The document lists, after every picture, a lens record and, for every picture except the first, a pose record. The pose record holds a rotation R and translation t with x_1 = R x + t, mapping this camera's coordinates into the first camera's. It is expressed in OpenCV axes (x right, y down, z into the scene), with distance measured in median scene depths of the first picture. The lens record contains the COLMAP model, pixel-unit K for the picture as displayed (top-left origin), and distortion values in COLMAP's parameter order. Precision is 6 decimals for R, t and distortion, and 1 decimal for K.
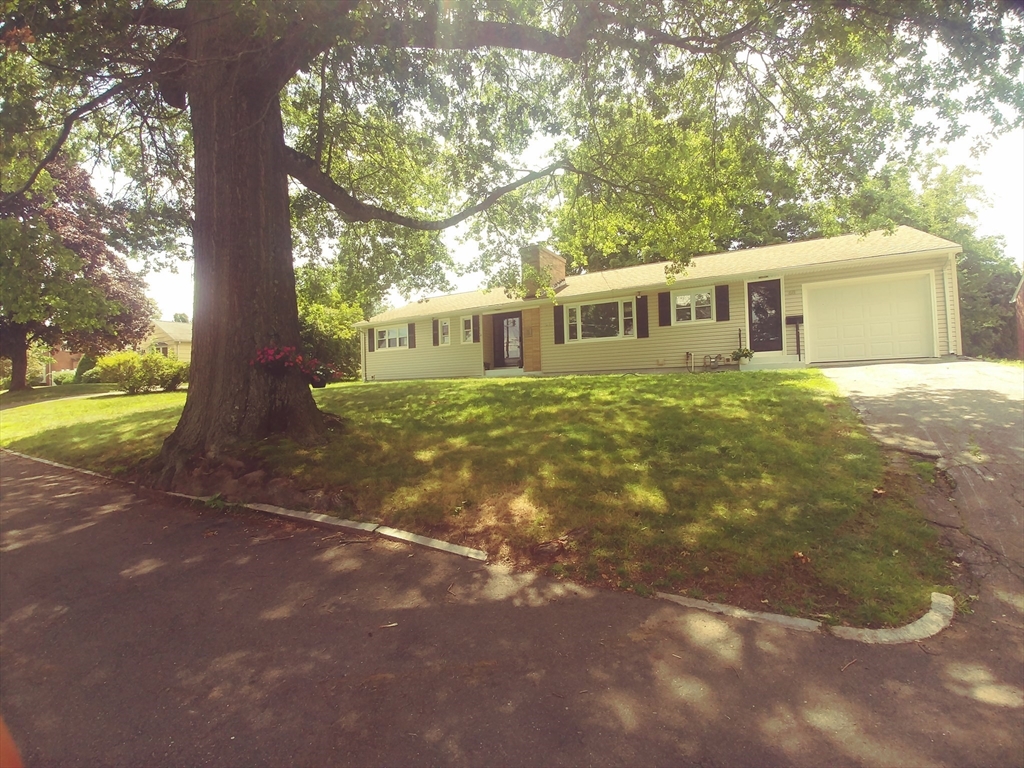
lens RADIAL K [[464.1, 0, 512.0], [0, 464.1, 384.0], [0, 0, 1]] dist [-0.016758, 0.000078]
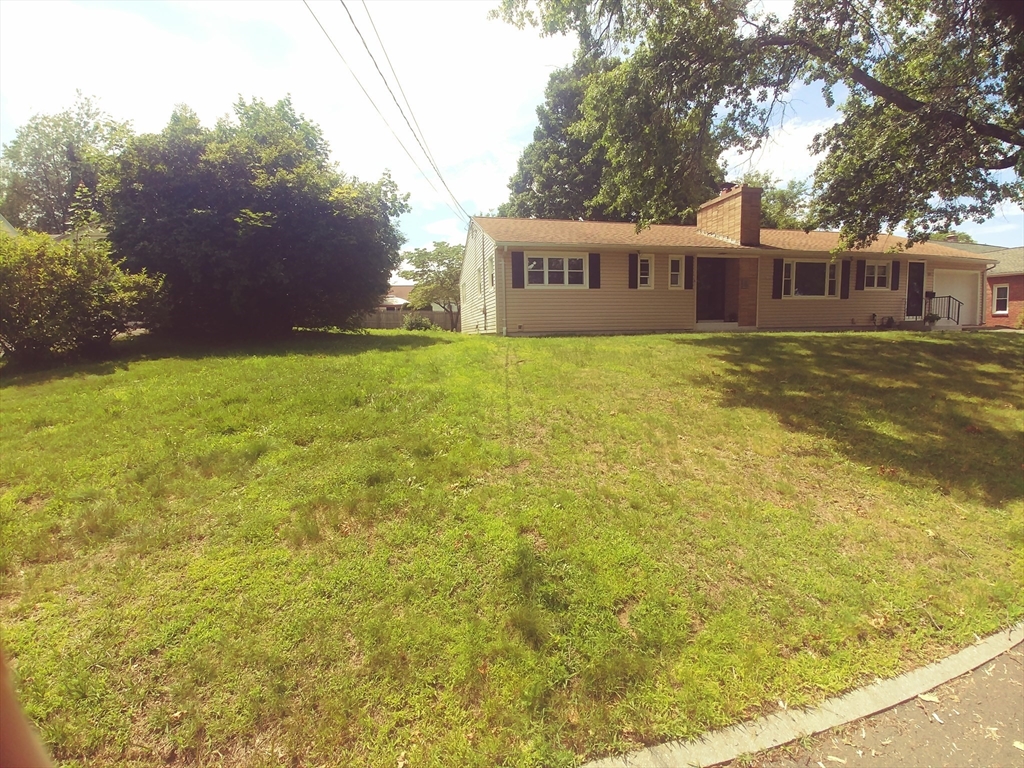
lens RADIAL K [[464.1, 0, 512.0], [0, 464.1, 384.0], [0, 0, 1]] dist [-0.016758, 0.000078]
pose [[0.721775, -0.054507, 0.689978, -0.905028], [-0.002490, 0.996683, 0.081341, 0.014030], [-0.692123, -0.060428, 0.719245, 0.626778]]
